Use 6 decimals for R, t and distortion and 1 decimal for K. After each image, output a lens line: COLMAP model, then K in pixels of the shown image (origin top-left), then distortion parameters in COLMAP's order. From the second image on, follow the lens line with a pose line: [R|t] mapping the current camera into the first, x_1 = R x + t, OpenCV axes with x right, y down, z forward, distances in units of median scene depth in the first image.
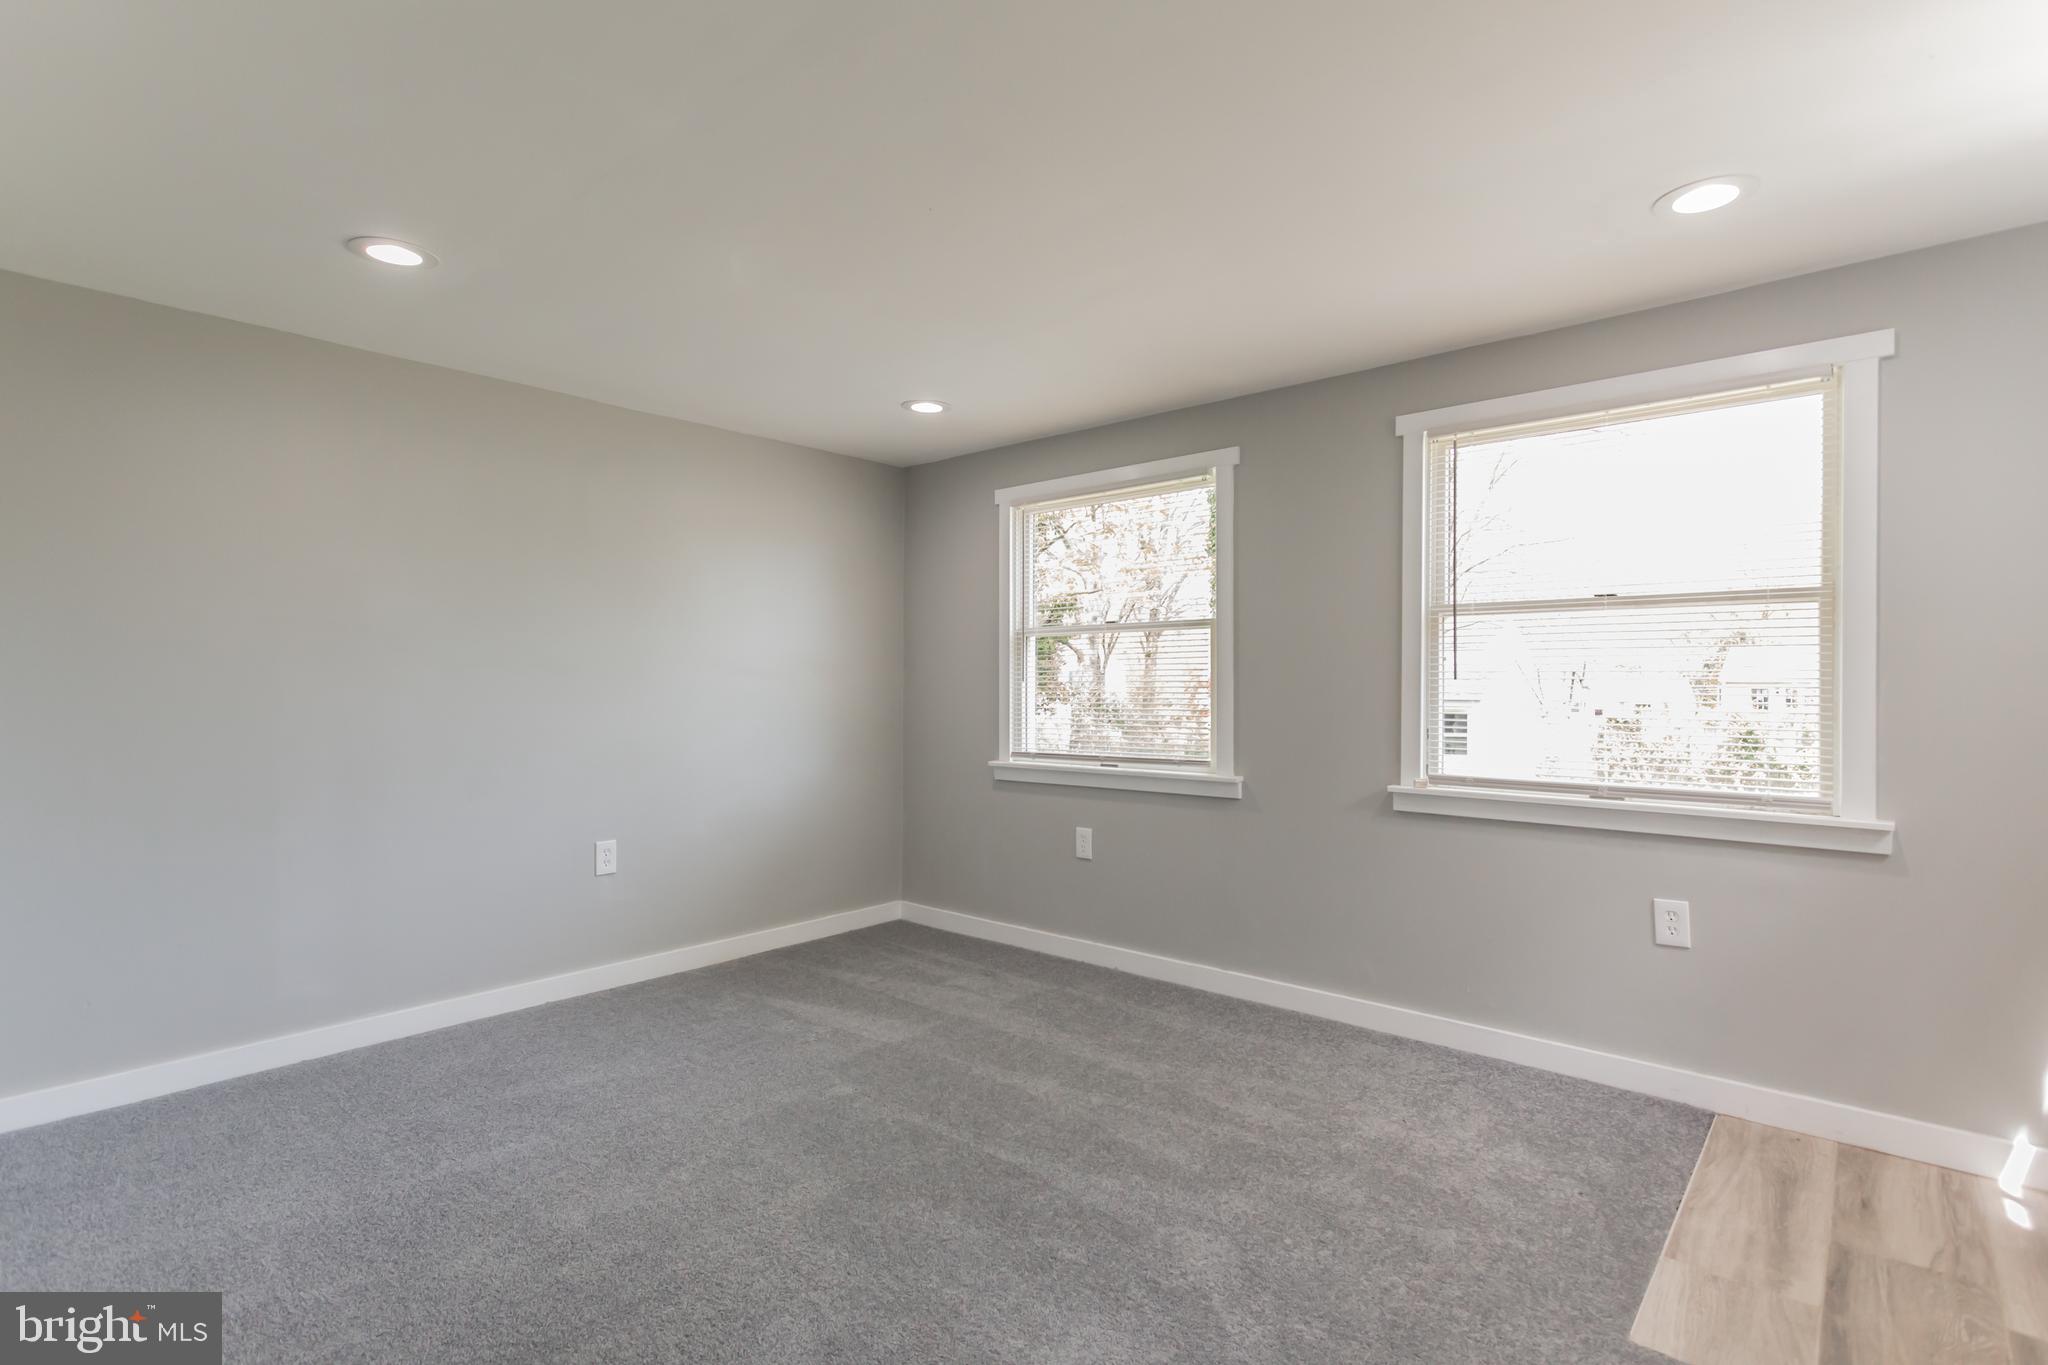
lens RADIAL K [[965.7, 0, 1023.1], [0, 965.7, 681.7], [0, 0, 1]] dist [0.013895, -0.000728]
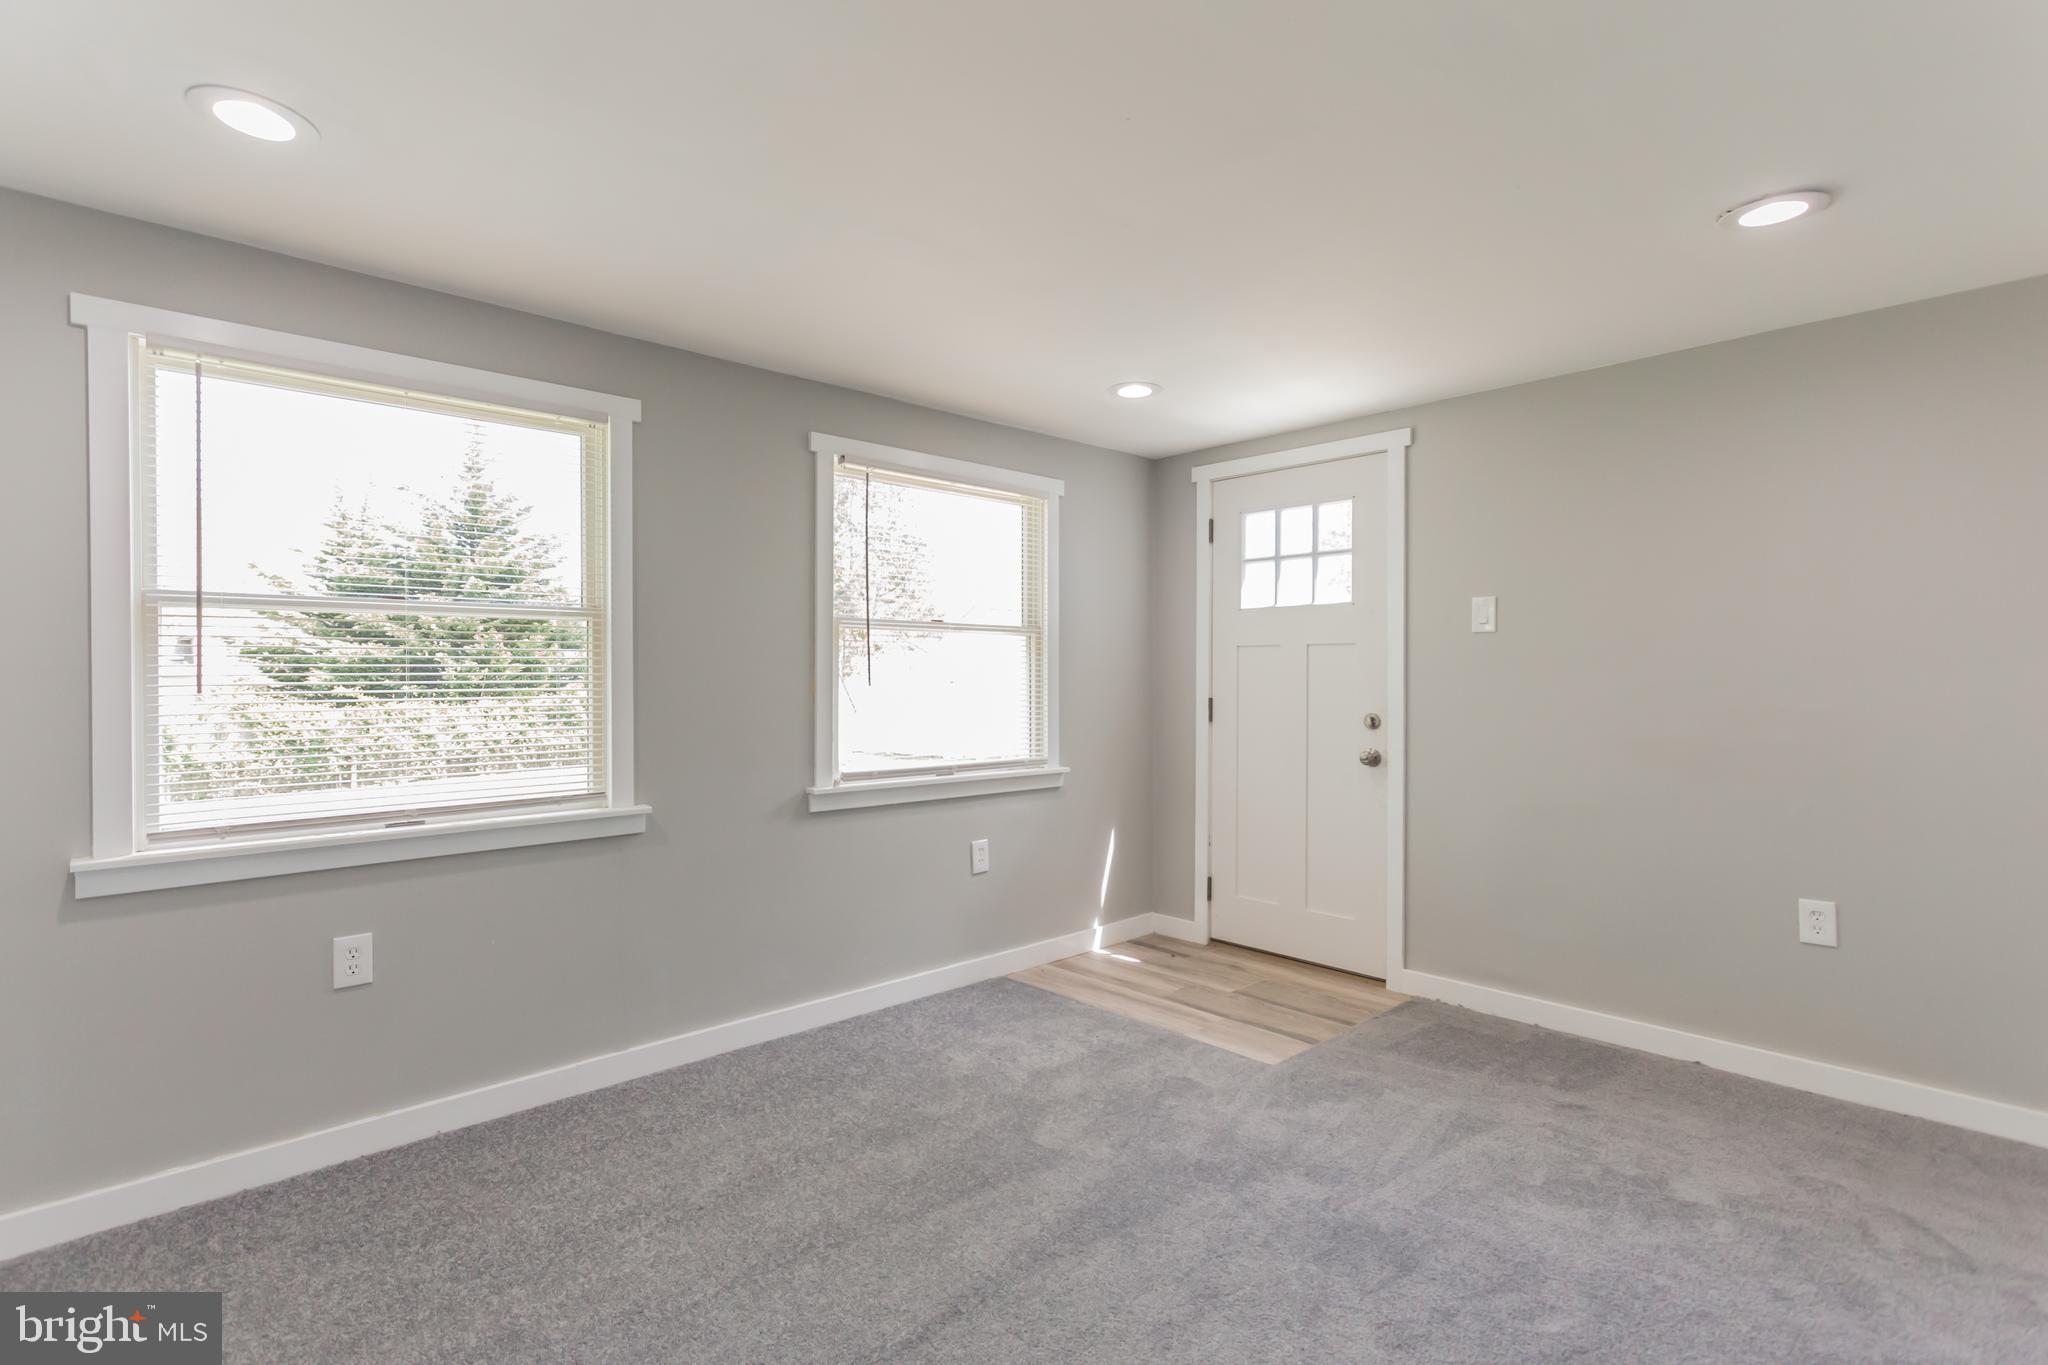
lens RADIAL K [[965.7, 0, 1023.1], [0, 965.7, 681.7], [0, 0, 1]] dist [0.013895, -0.000728]
pose [[0.126810, -0.006915, 0.991903, -0.647156], [-0.000734, 0.999975, 0.007065, -0.015065], [-0.991927, -0.001624, 0.126802, 0.680795]]
